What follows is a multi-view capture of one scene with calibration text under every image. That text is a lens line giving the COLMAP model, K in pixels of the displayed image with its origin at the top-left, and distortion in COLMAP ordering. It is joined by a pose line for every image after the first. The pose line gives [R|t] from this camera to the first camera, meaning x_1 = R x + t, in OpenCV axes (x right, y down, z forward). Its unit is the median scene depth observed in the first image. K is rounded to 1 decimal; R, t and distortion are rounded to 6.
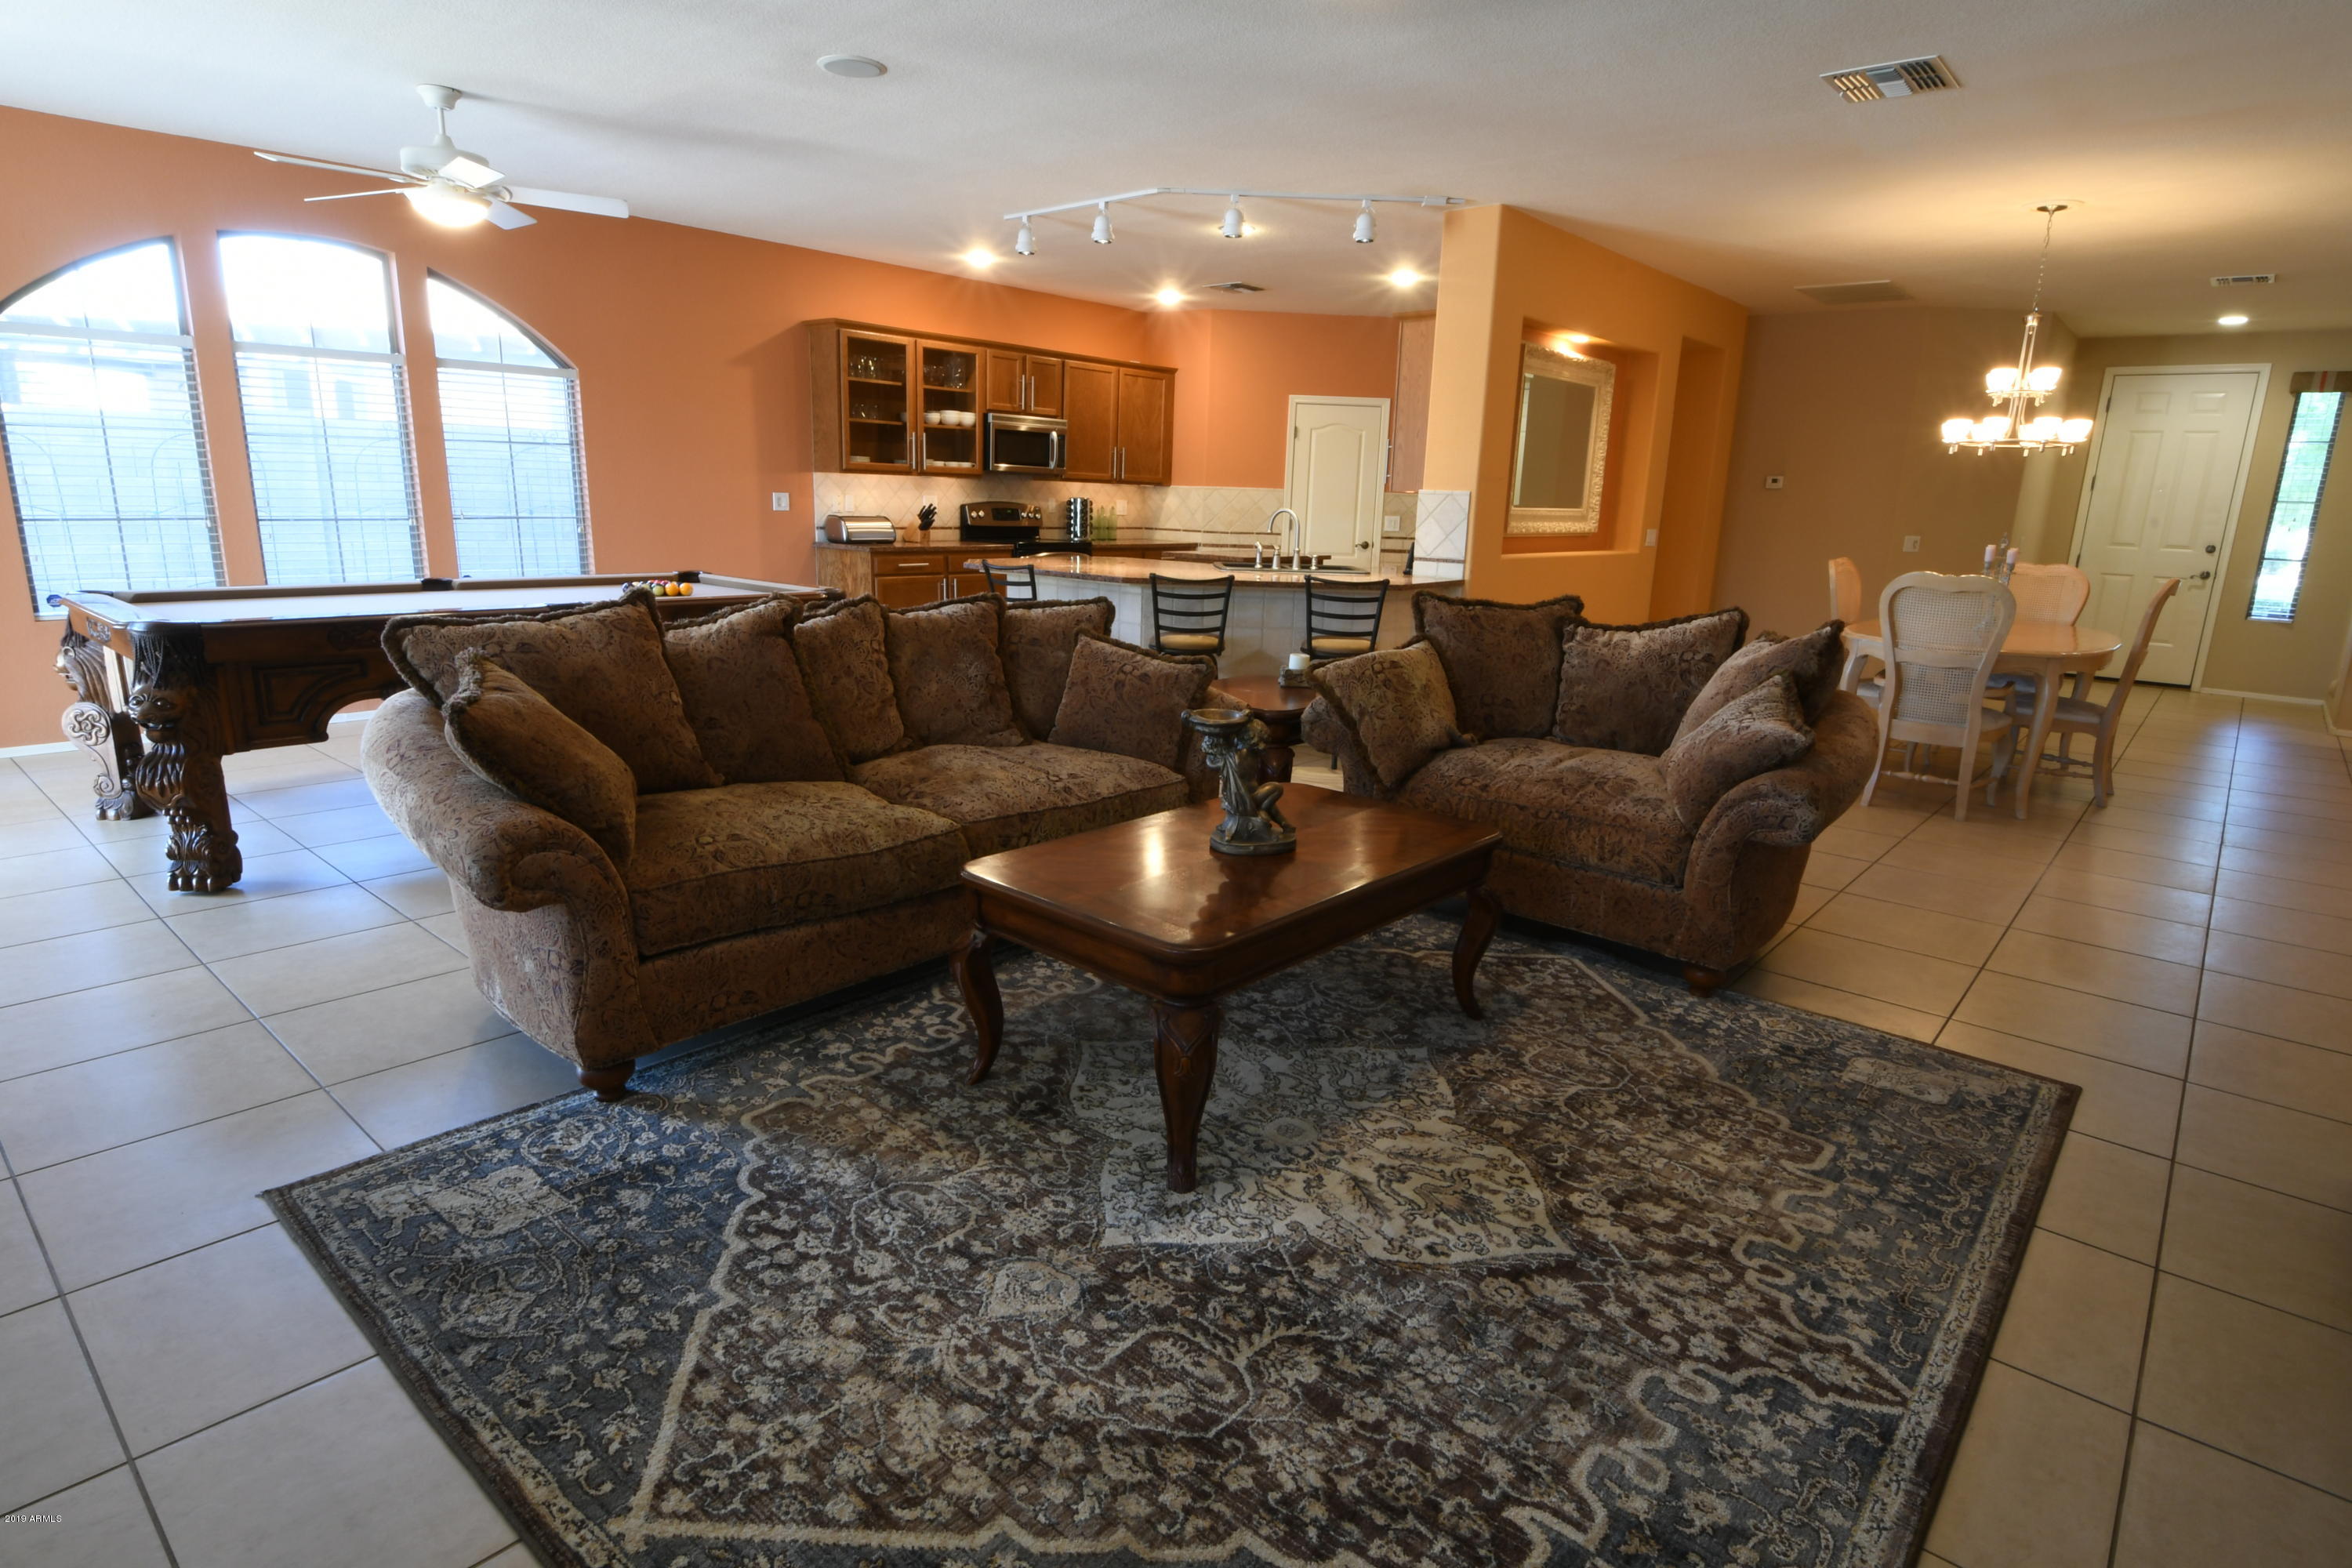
lens RADIAL K [[1242.1, 0, 1190.8], [0, 1242.1, 802.6], [0, 0, 1]] dist [-0.009096, -0.004796]
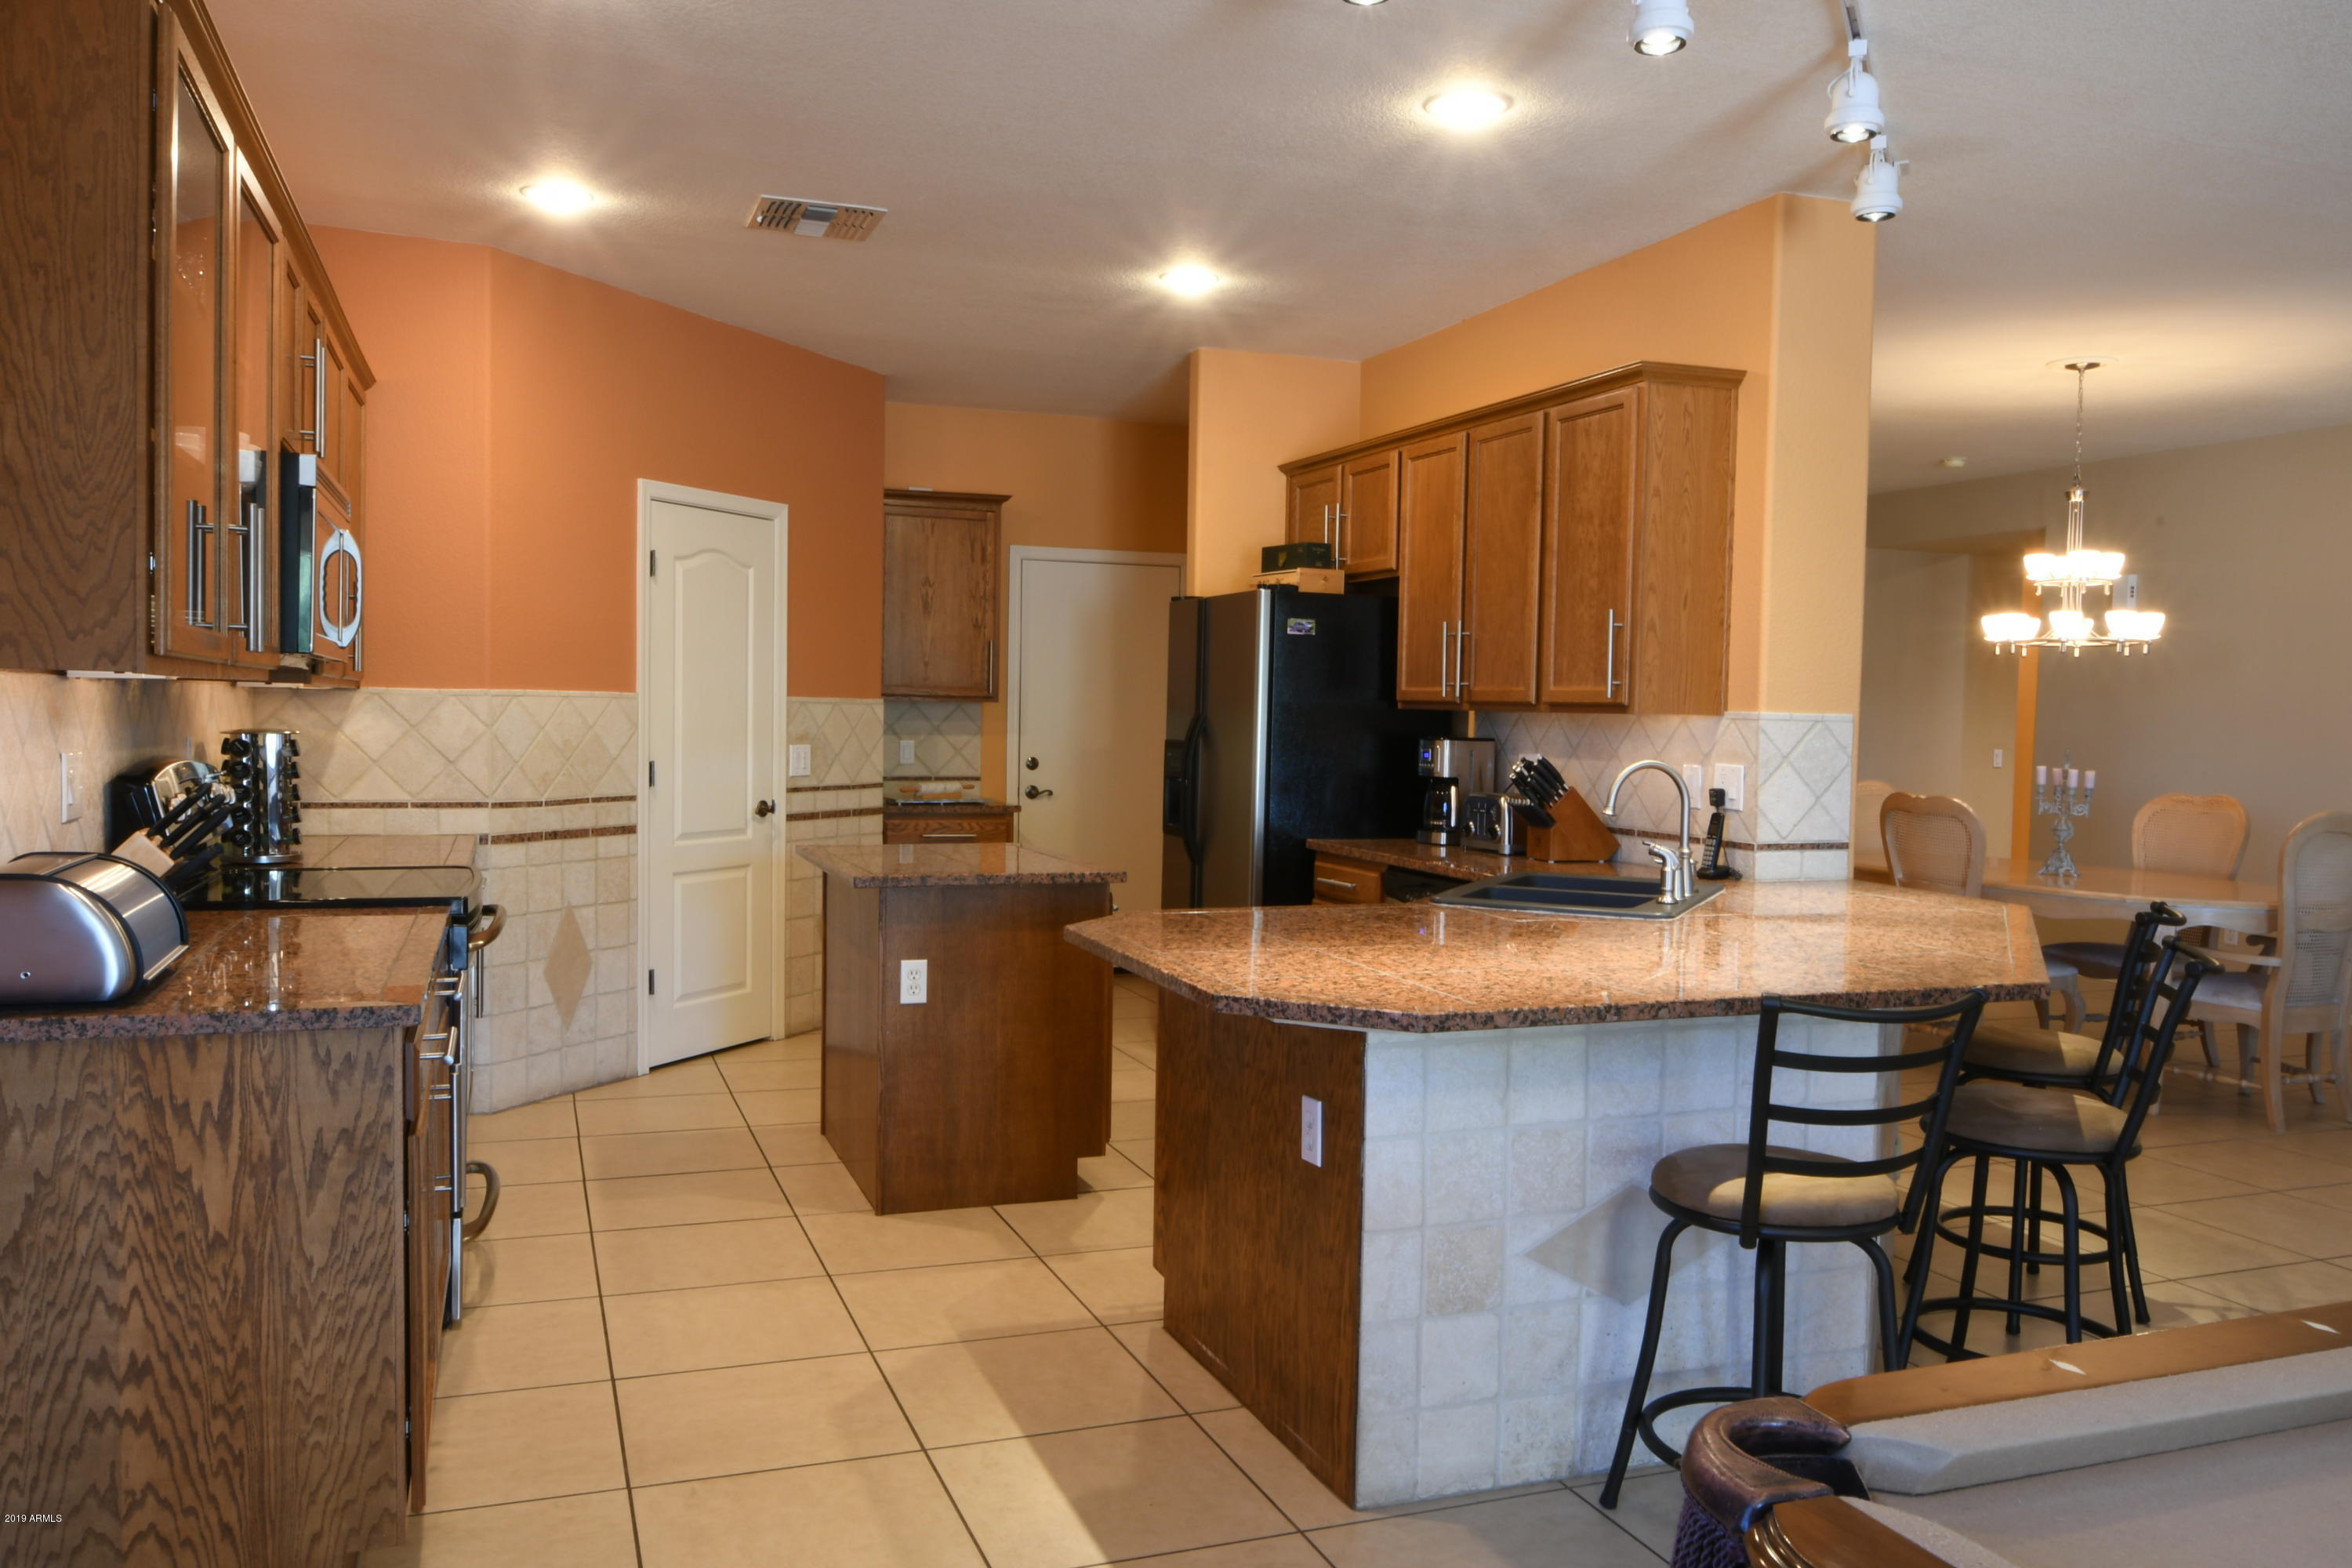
lens RADIAL K [[1760.7, 0, 1181.9], [0, 1760.7, 791.0], [0, 0, 1]] dist [-0.005168, -0.003575]
pose [[0.501950, -0.065248, 0.862432, -0.413684], [0.204603, 0.977805, -0.045105, -0.181850], [-0.840348, 0.199097, 0.504159, 0.641118]]
